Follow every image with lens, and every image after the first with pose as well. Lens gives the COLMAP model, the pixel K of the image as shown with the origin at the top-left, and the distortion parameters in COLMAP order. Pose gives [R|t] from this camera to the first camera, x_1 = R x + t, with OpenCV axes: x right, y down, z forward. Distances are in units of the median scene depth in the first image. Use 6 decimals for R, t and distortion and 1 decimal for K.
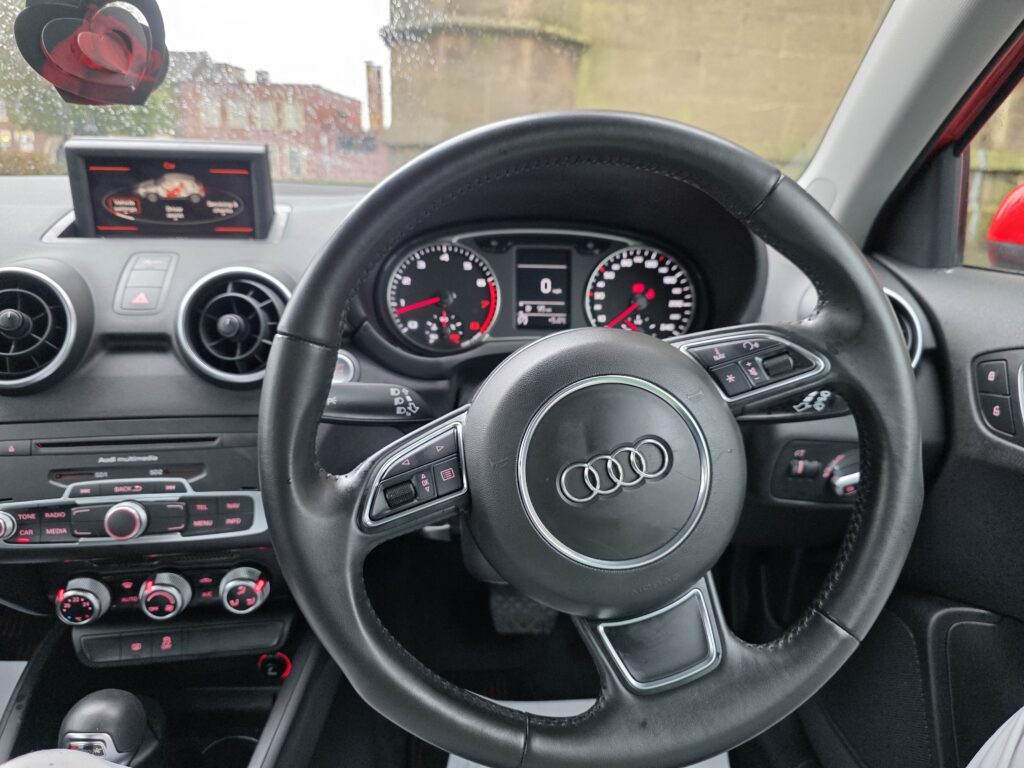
lens RADIAL K [[677.8, 0, 511.6], [0, 677.8, 375.2], [0, 0, 1]] dist [0.058302, -0.048734]
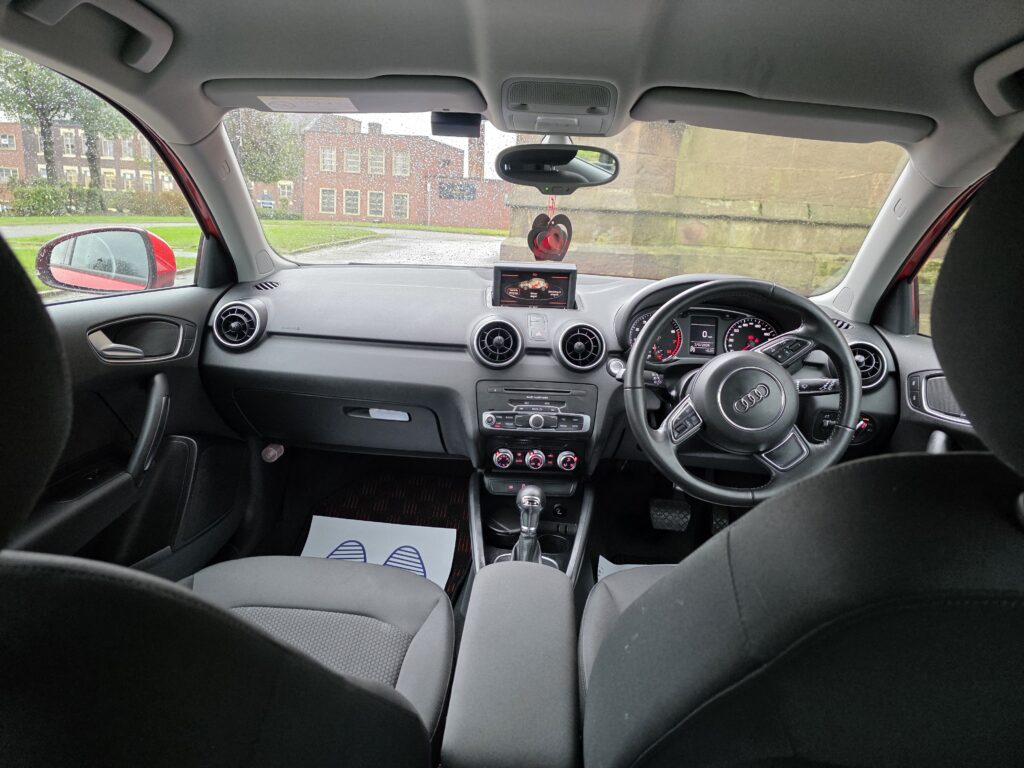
lens RADIAL K [[626.2, 0, 510.6], [0, 626.2, 367.9], [0, 0, 1]] dist [0.050404, -0.034813]
pose [[0.989507, 0.050766, -0.135274, -0.300976], [-0.058537, 0.996819, -0.054094, 0.123173], [0.132097, 0.061445, 0.989330, -1.094533]]
